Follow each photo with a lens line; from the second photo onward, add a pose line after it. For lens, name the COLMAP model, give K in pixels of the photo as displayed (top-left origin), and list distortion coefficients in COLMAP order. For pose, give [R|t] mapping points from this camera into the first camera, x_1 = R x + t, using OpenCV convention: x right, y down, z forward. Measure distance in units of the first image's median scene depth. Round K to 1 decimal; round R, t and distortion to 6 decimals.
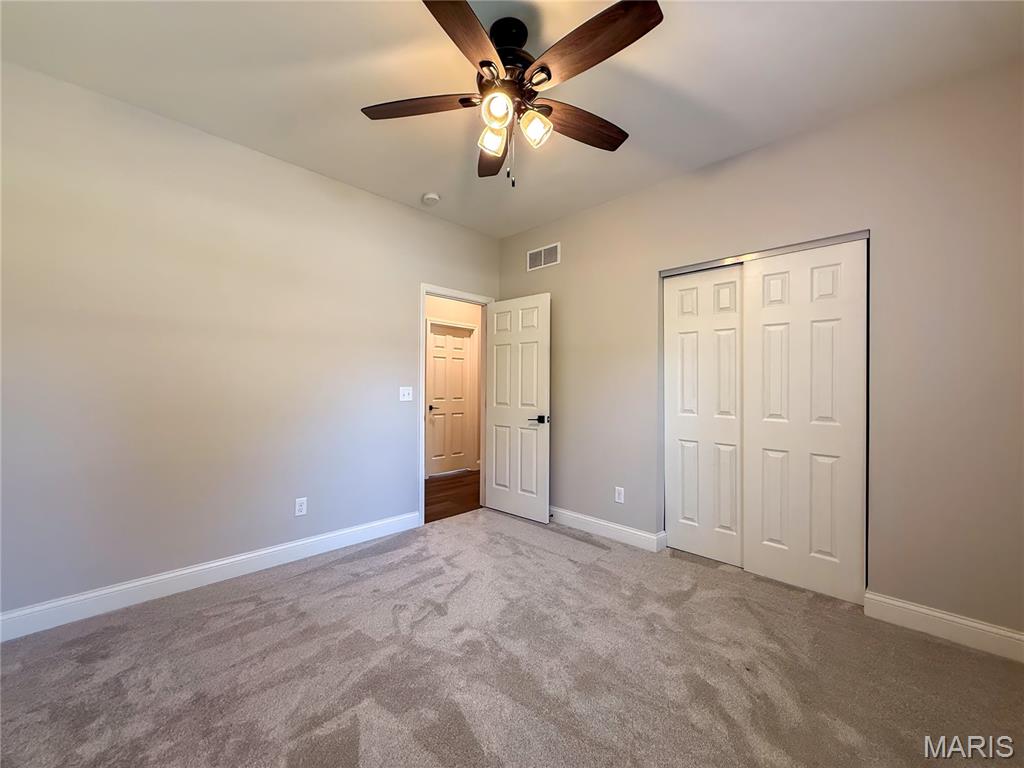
lens RADIAL K [[408.5, 0, 508.1], [0, 408.5, 380.9], [0, 0, 1]] dist [0.001966, -0.000325]
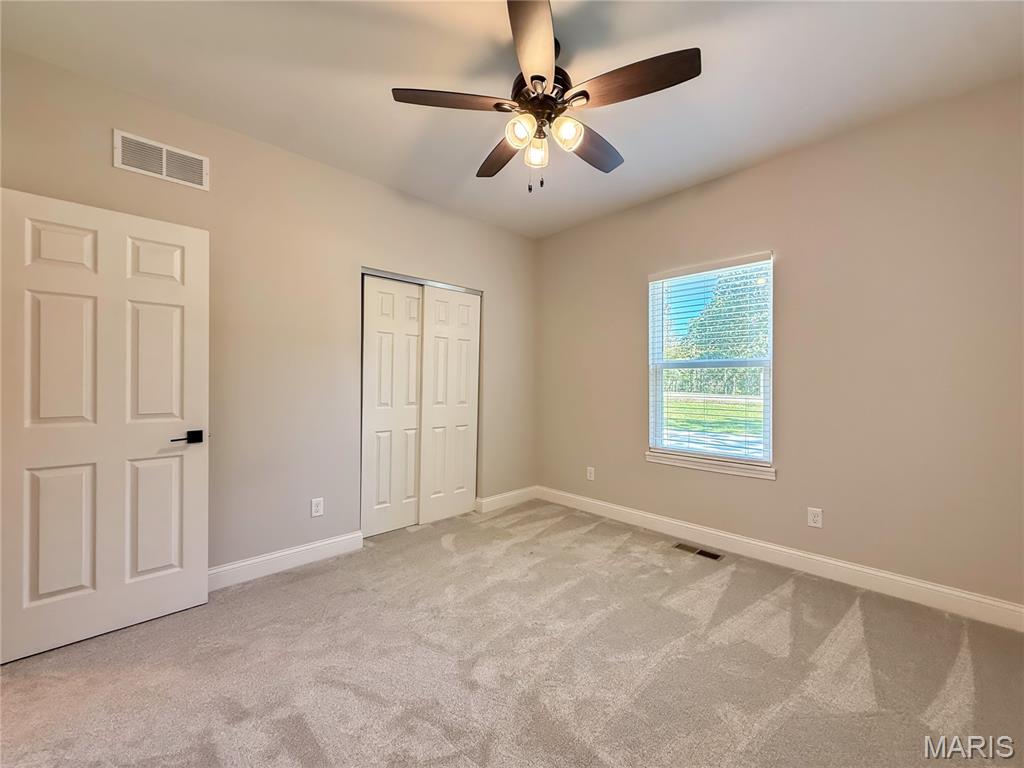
lens RADIAL K [[408.5, 0, 506.9], [0, 408.5, 385.8], [0, 0, 1]] dist [0.001966, -0.000325]
pose [[0.026526, -0.011350, 0.999584, -0.625372], [-0.009888, 0.999884, 0.011616, 0.007744], [-0.999599, -0.010192, 0.026410, 0.625524]]
